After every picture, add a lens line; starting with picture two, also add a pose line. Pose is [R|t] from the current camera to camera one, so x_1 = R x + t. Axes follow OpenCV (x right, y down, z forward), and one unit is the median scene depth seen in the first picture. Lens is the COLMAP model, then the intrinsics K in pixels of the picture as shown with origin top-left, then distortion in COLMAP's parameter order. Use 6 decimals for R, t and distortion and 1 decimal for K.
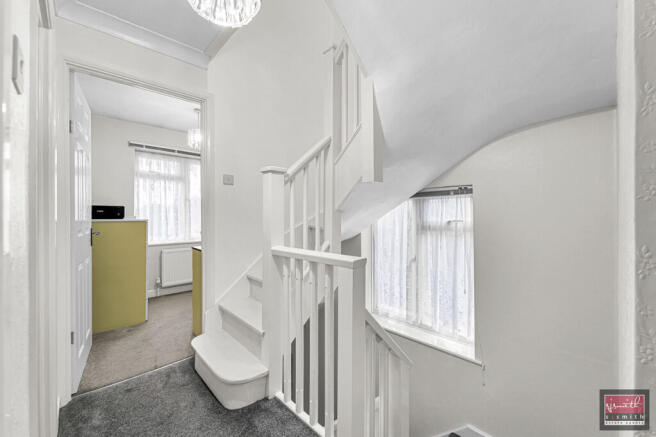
lens RADIAL K [[264.6, 0, 324.8], [0, 264.6, 217.3], [0, 0, 1]] dist [-0.002161, -0.000073]
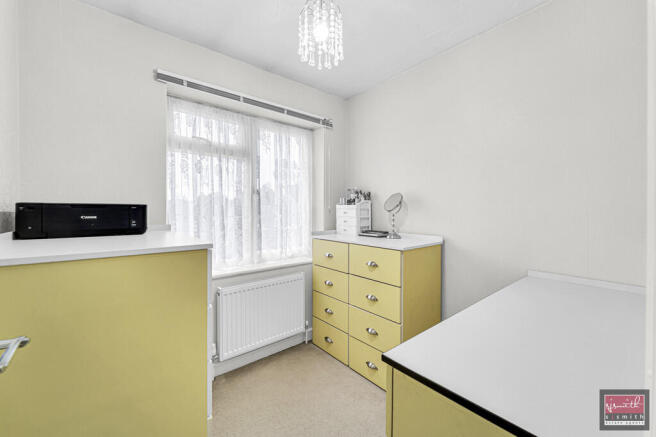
lens RADIAL K [[264.6, 0, 330.0], [0, 264.6, 217.0], [0, 0, 1]] dist [-0.002161, -0.000073]
pose [[0.998541, 0.003870, -0.053855, -0.354058], [-0.002858, 0.999818, 0.018848, -0.024470], [0.053918, -0.018666, 0.998371, 0.474780]]
